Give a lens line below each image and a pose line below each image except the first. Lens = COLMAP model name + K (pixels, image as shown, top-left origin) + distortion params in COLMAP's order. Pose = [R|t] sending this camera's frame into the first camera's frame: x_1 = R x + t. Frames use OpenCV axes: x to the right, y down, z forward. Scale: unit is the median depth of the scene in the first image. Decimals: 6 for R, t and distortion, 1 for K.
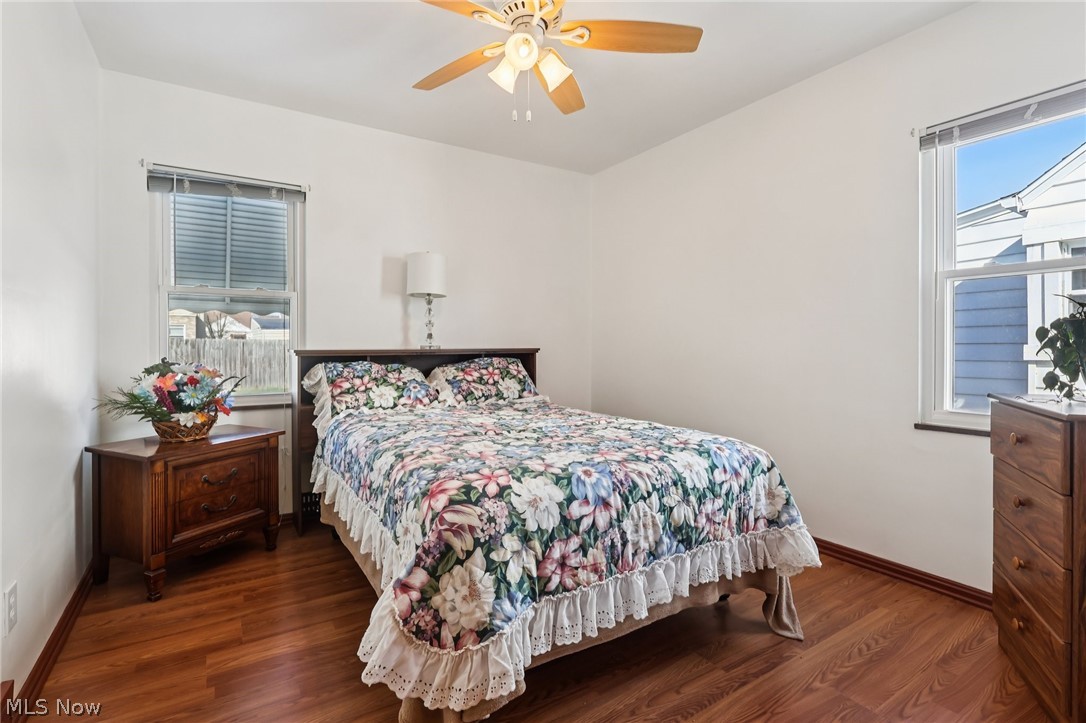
lens RADIAL K [[508.7, 0, 533.7], [0, 508.7, 354.4], [0, 0, 1]] dist [-0.009815, 0.001708]
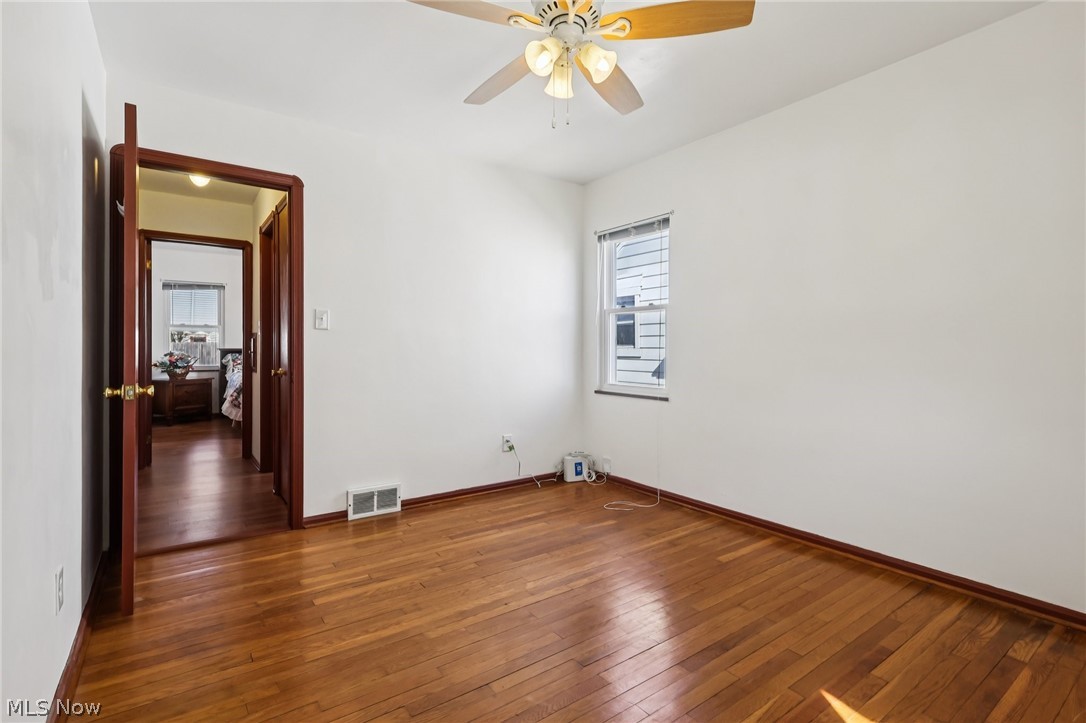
lens RADIAL K [[508.7, 0, 534.2], [0, 508.7, 353.1], [0, 0, 1]] dist [-0.009815, 0.001708]
pose [[0.998294, -0.003527, 0.058277, 1.135897], [0.003875, 0.999975, -0.005864, 0.042400], [-0.058255, 0.006080, 0.998283, -1.938403]]
